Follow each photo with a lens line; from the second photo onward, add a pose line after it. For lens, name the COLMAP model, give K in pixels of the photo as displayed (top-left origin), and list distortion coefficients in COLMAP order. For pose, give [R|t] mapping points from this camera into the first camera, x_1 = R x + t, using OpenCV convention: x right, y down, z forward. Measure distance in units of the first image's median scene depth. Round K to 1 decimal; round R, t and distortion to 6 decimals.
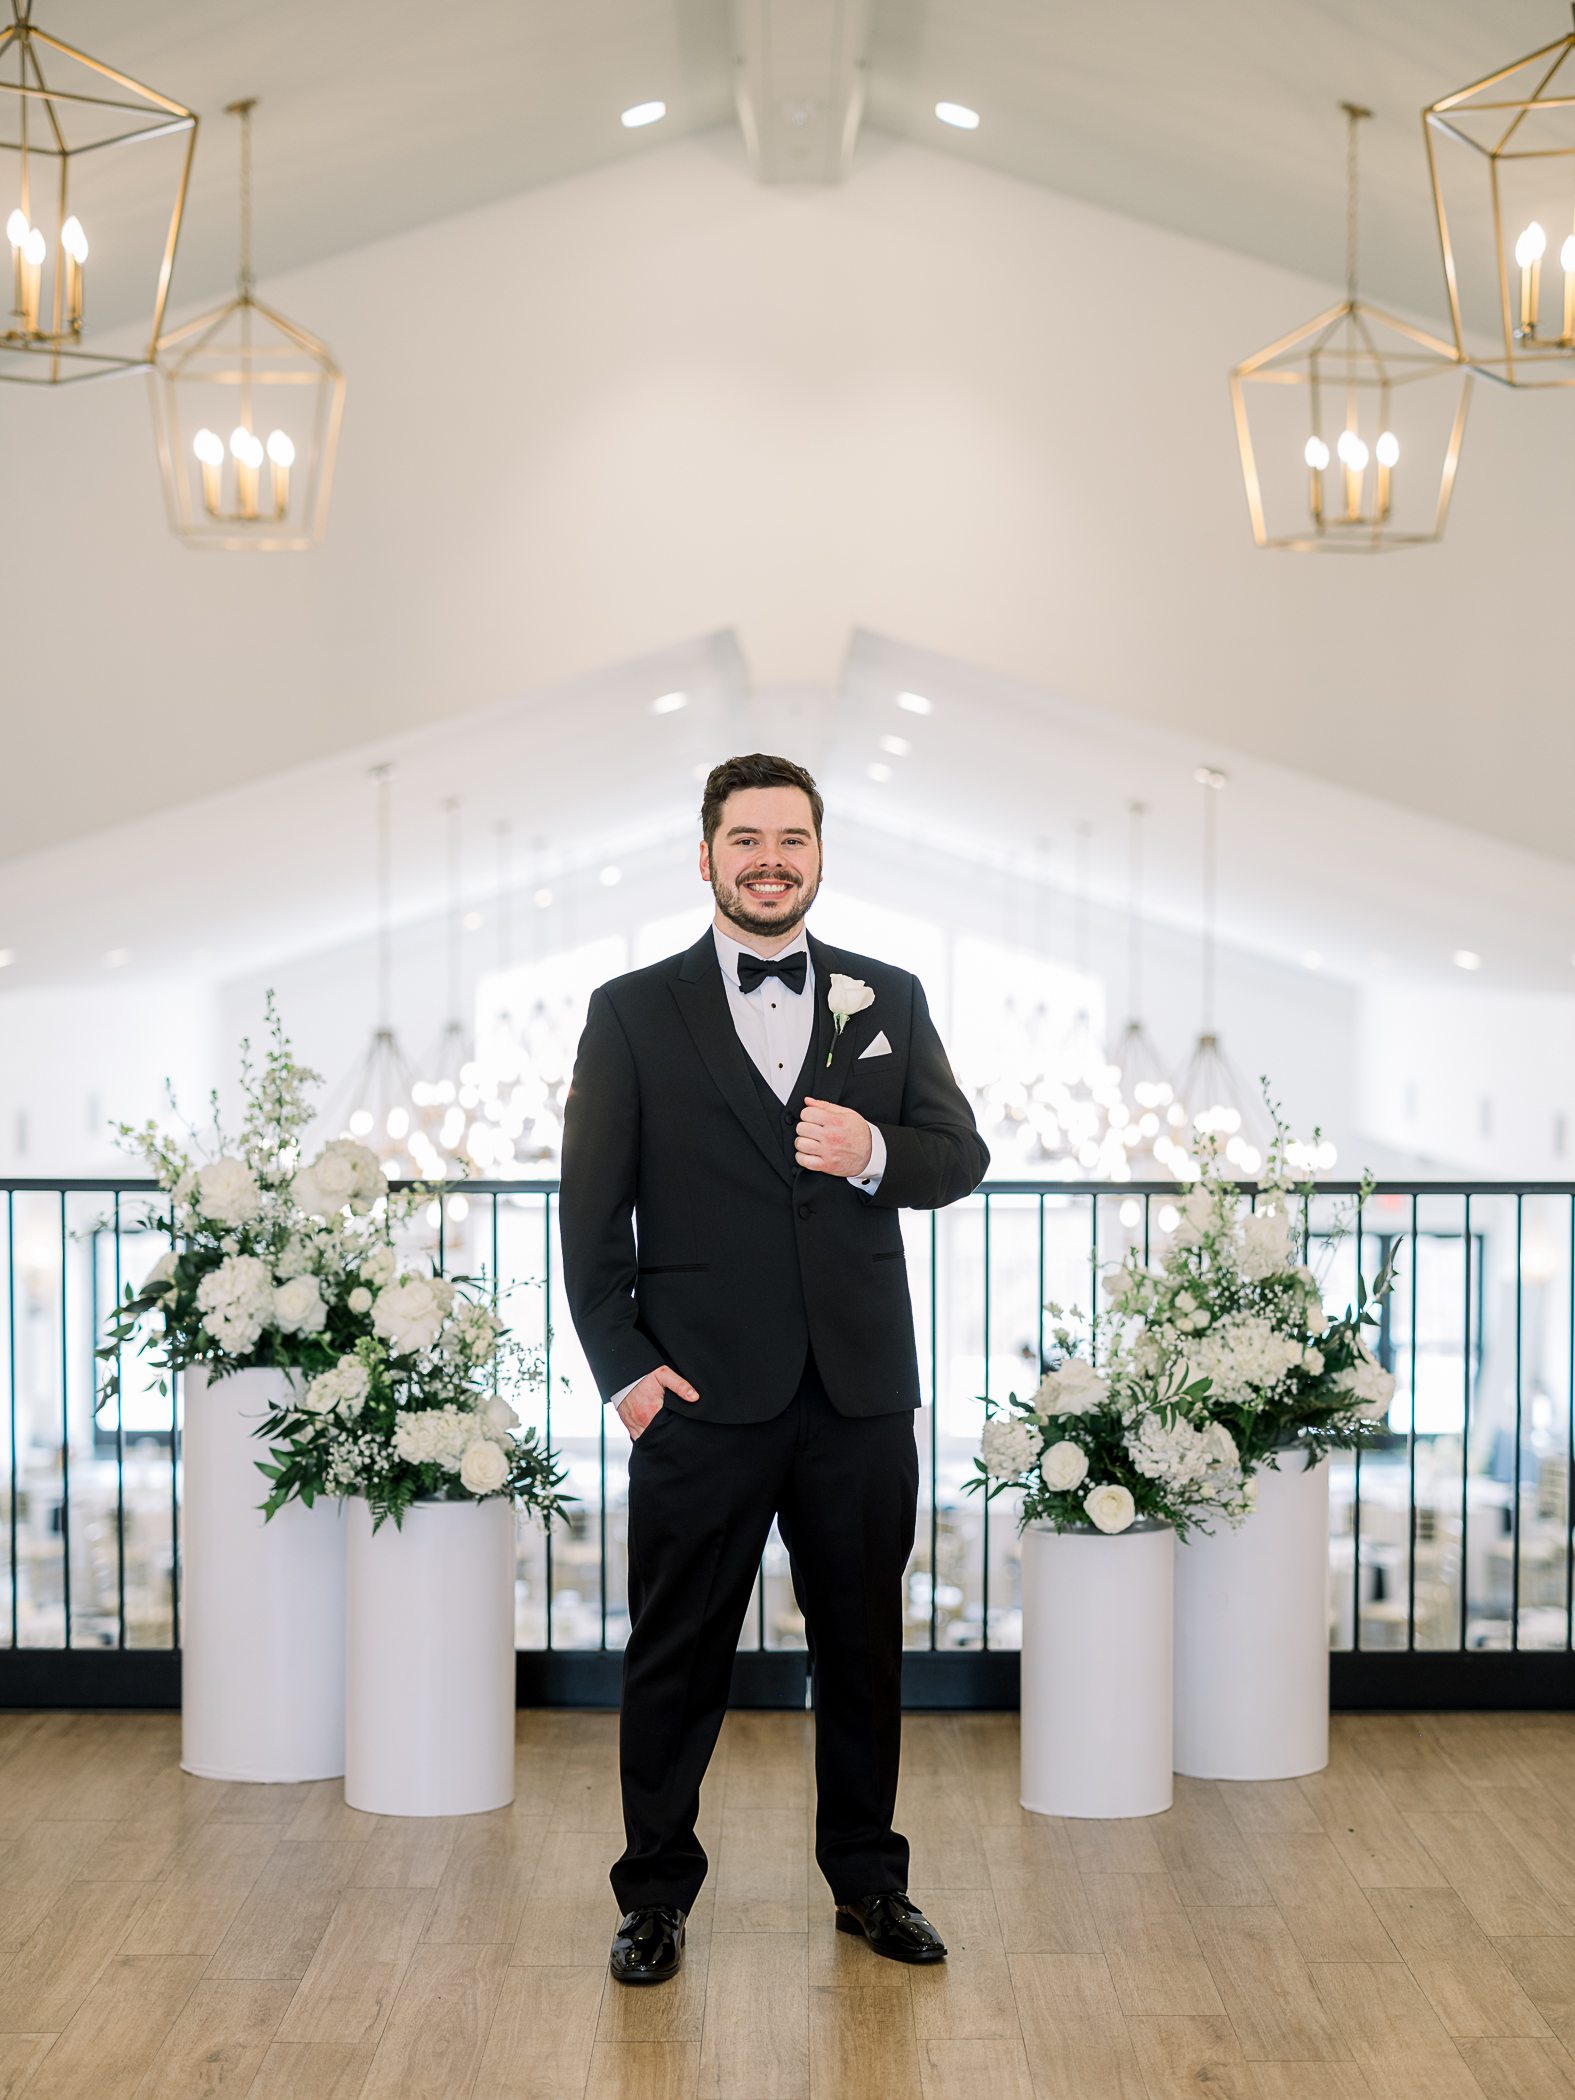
lens RADIAL K [[3977.9, 0, 736.4], [0, 3977.9, 1126.0], [0, 0, 1]] dist [0.040466, -0.111840]
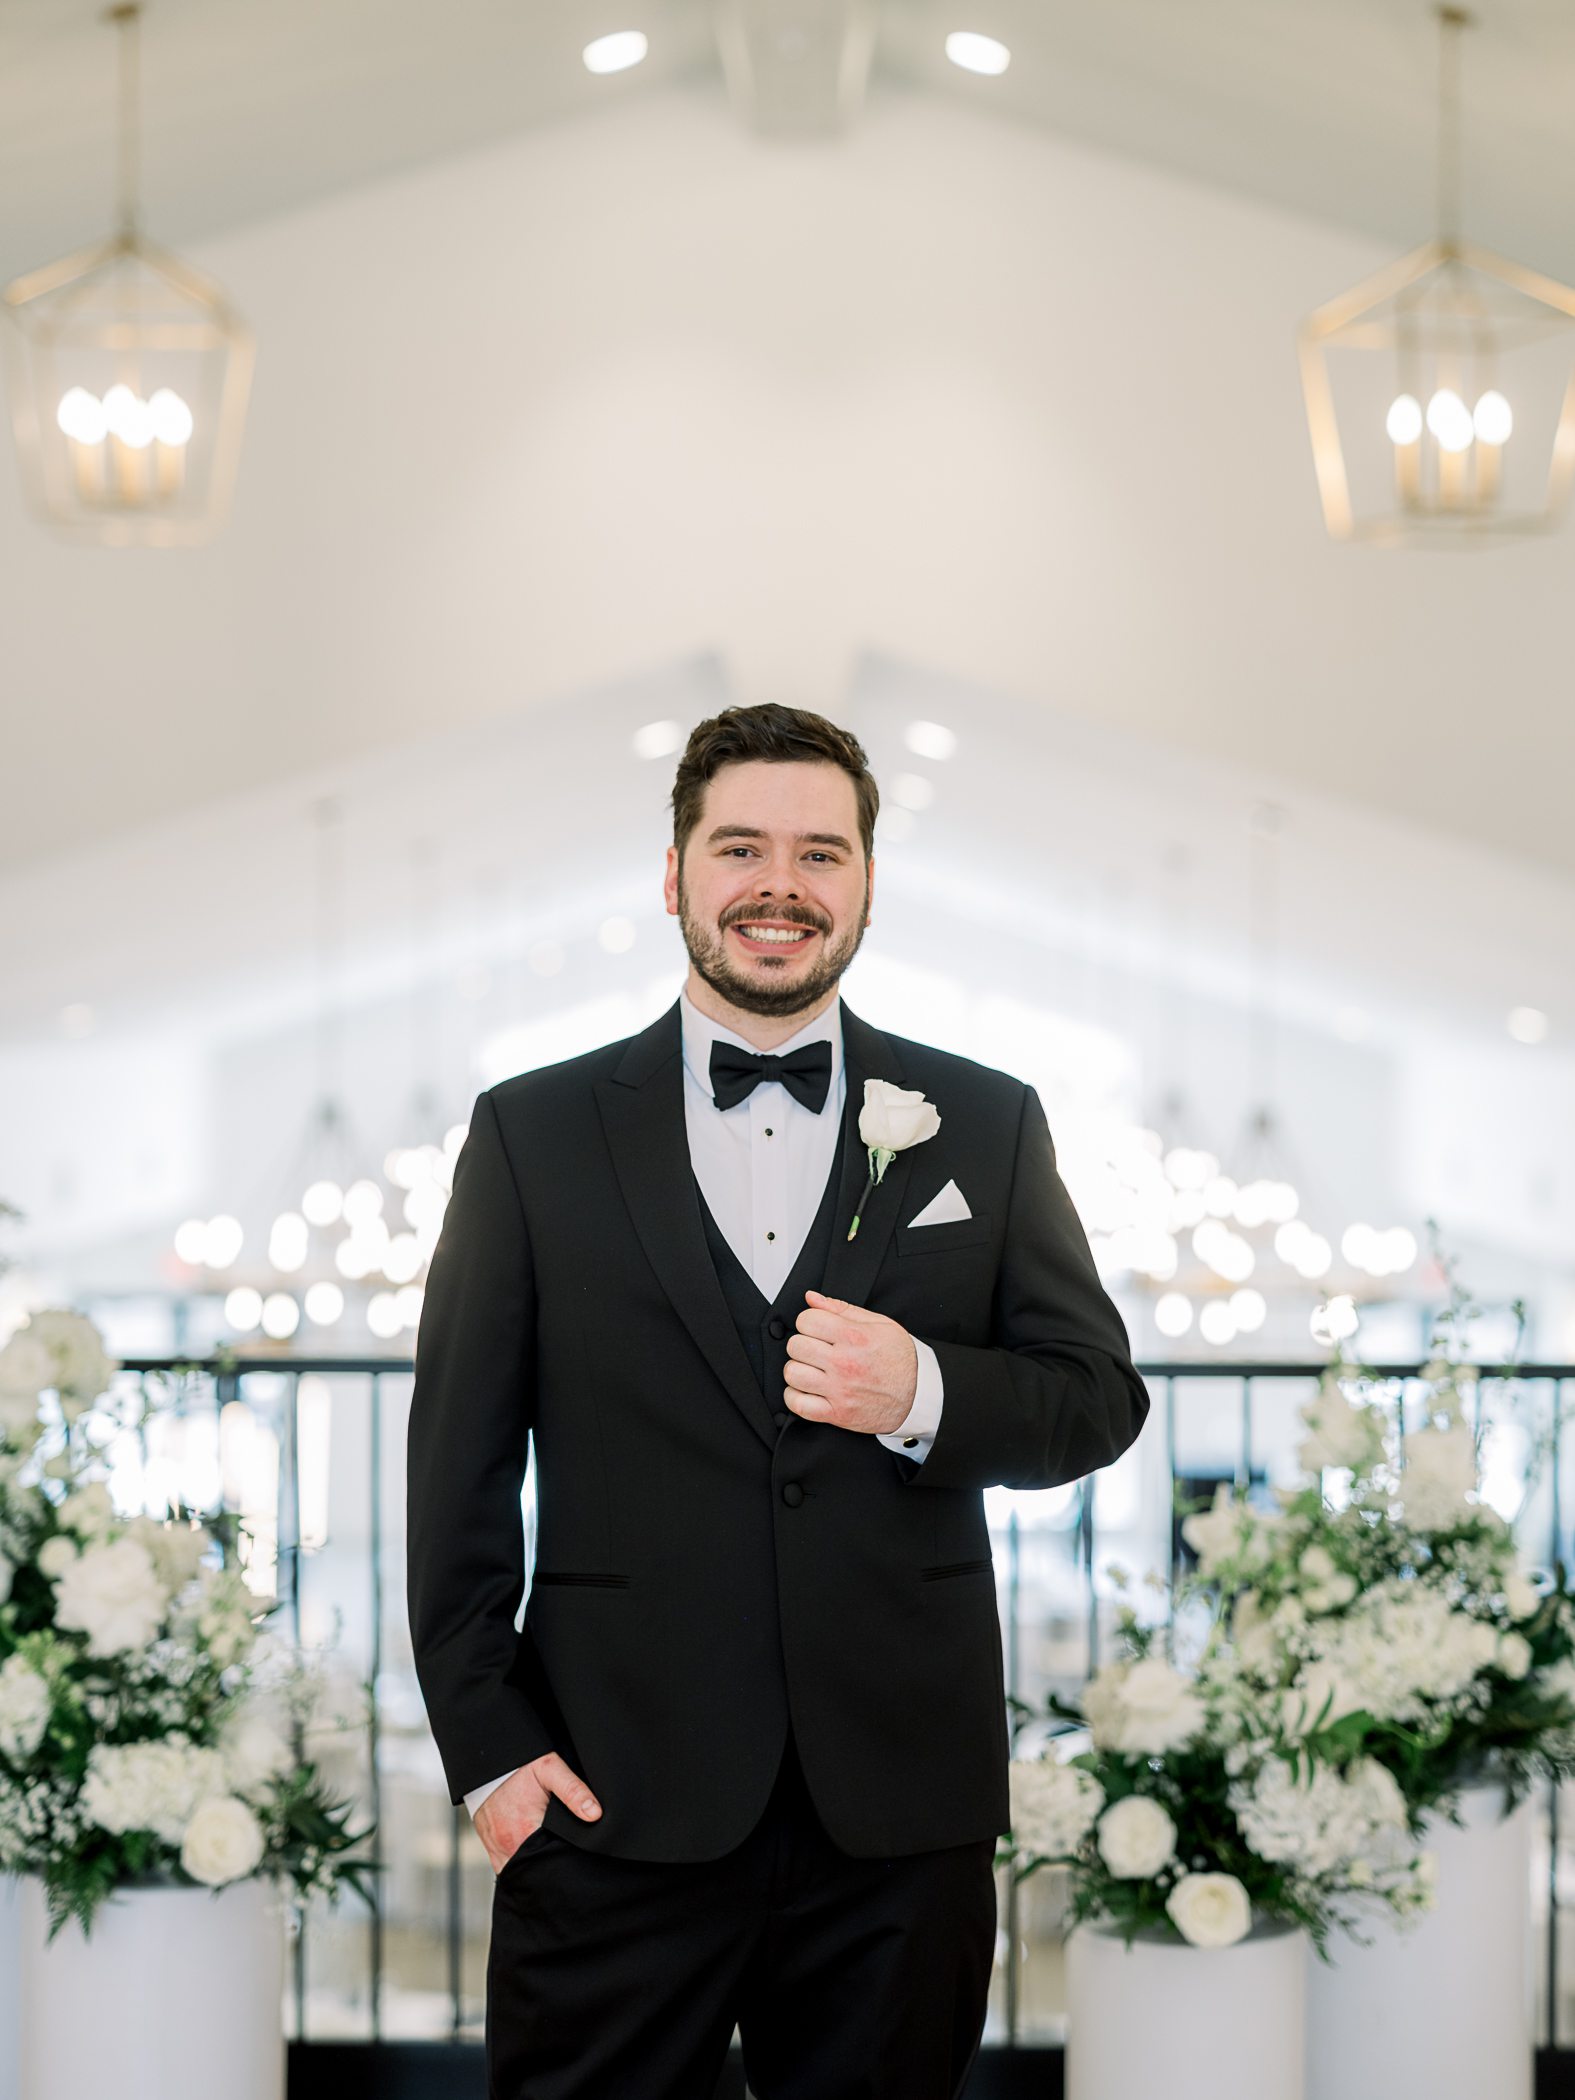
lens RADIAL K [[3786.7, 0, 705.1], [0, 3786.7, 1045.9], [0, 0, 1]] dist [0.029602, -0.097762]
pose [[0.999844, 0.001666, -0.017587, 0.023185], [-0.002271, 0.999406, -0.034397, -0.019480], [0.017519, 0.034432, 0.999253, 0.376201]]
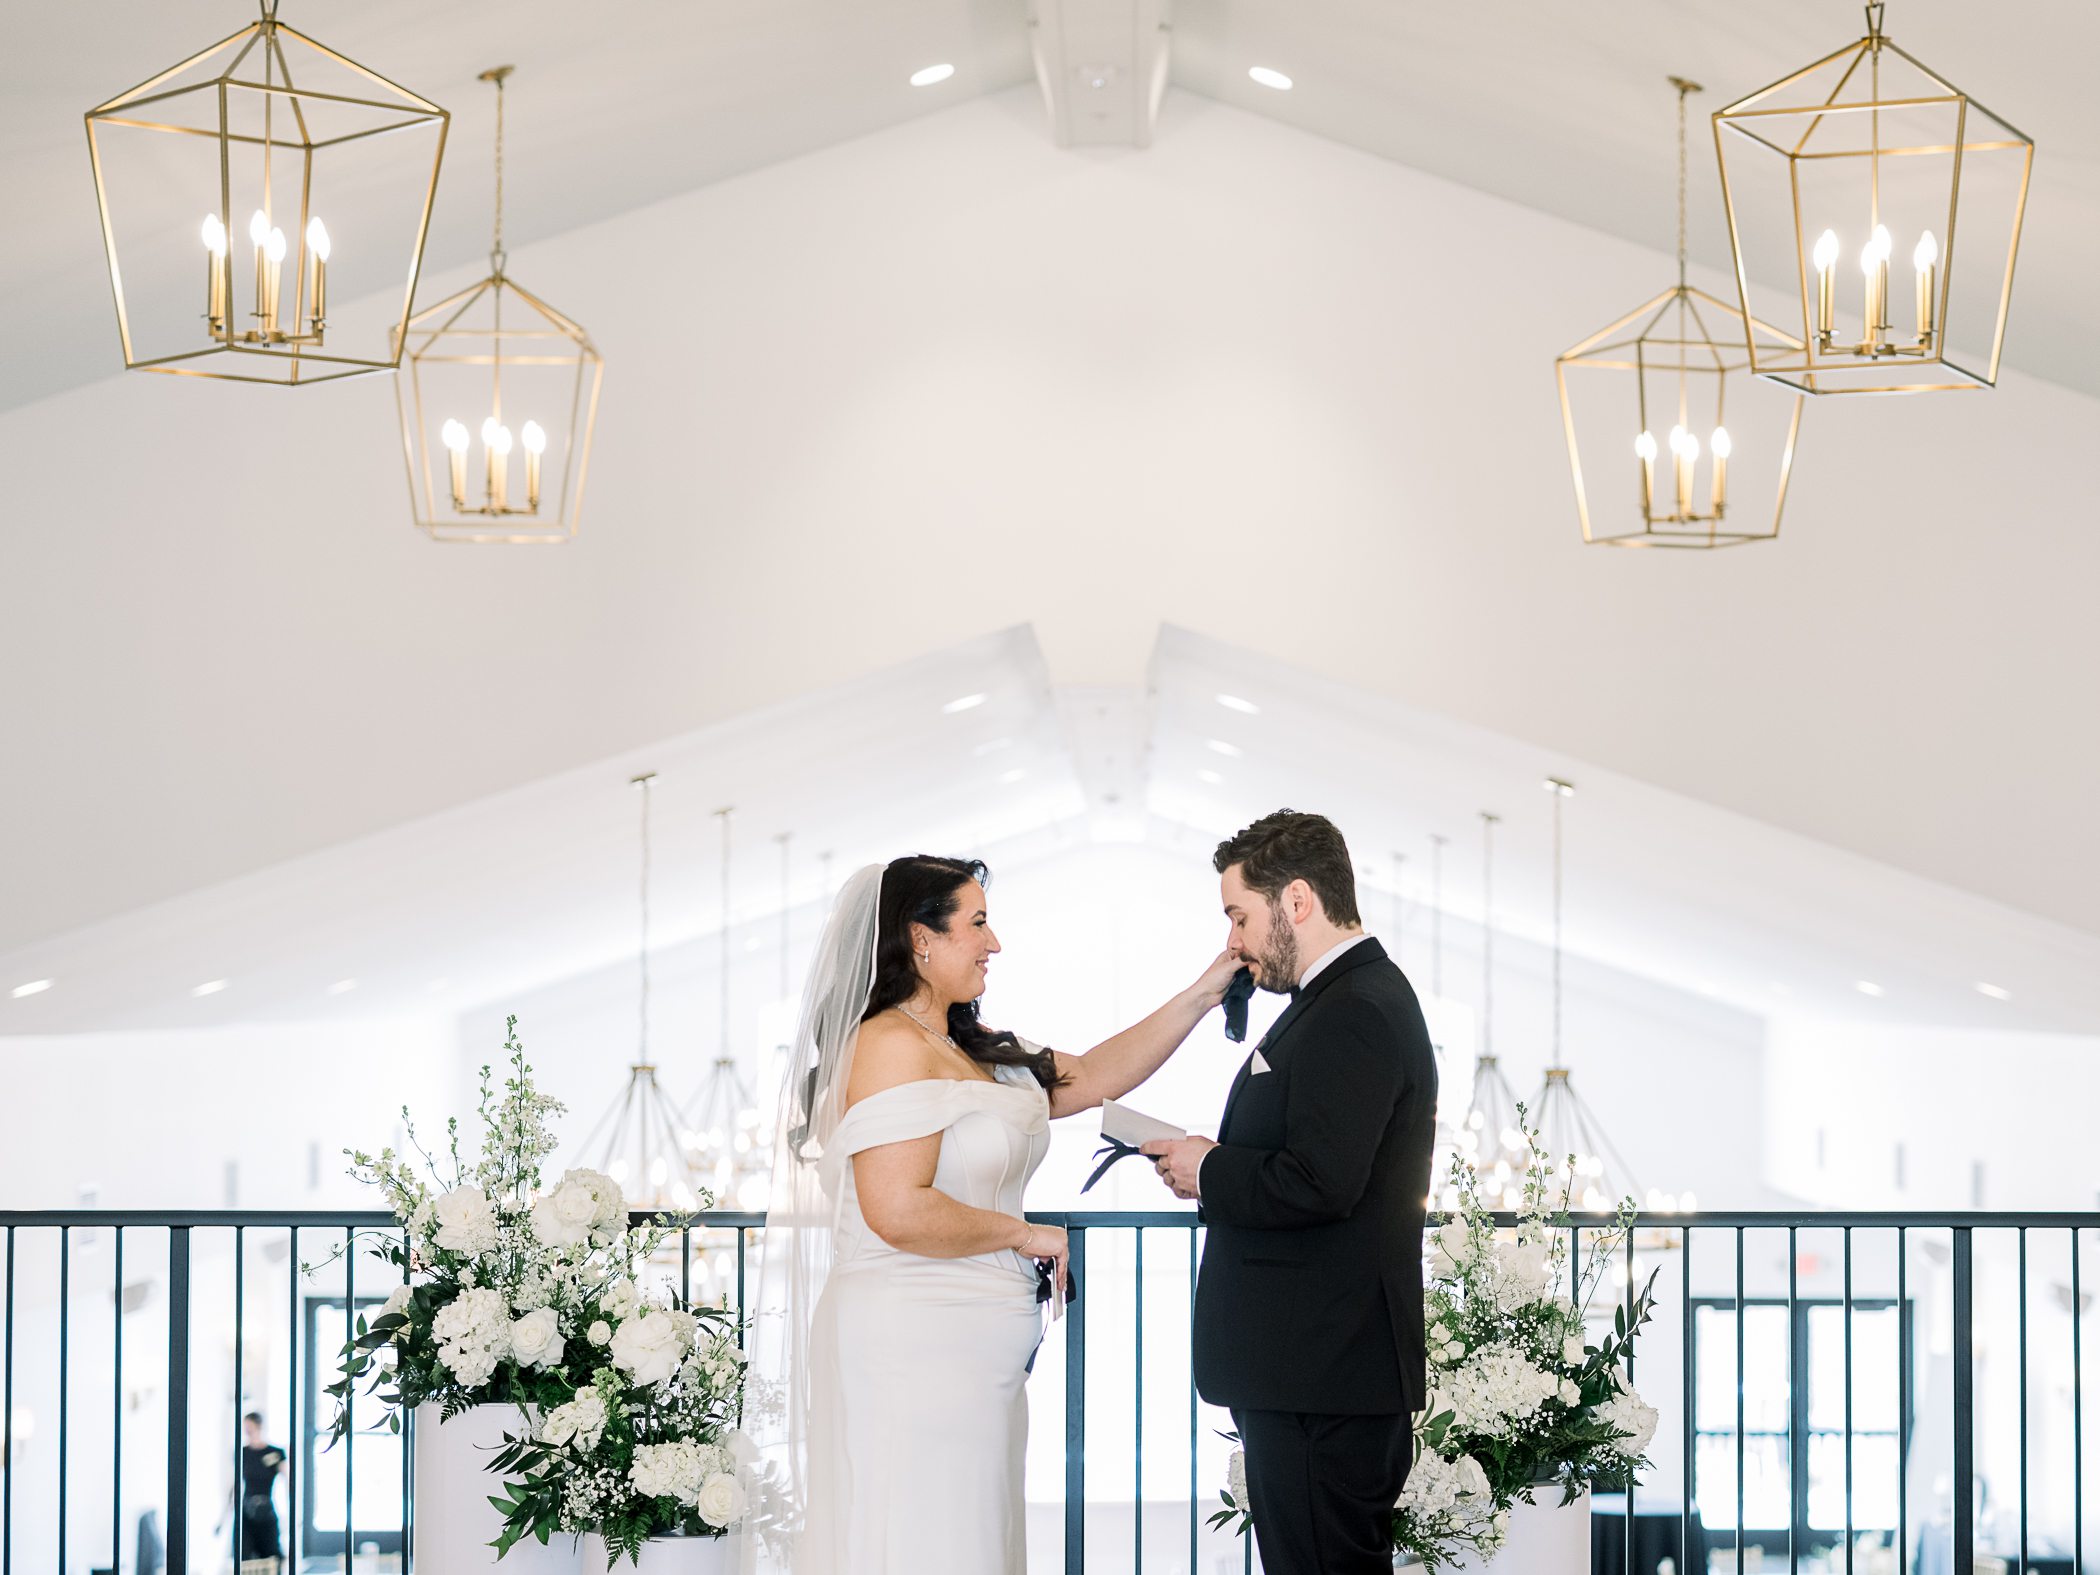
lens RADIAL K [[4767.5, 0, 1225.2], [0, 4767.5, 782.0], [0, 0, 1]] dist [0.055117, -0.564299]
pose [[0.999570, 0.000893, 0.029305, 0.025295], [0.001607, 0.996365, -0.085170, 0.008948], [-0.029274, 0.085181, 0.995935, -0.188531]]
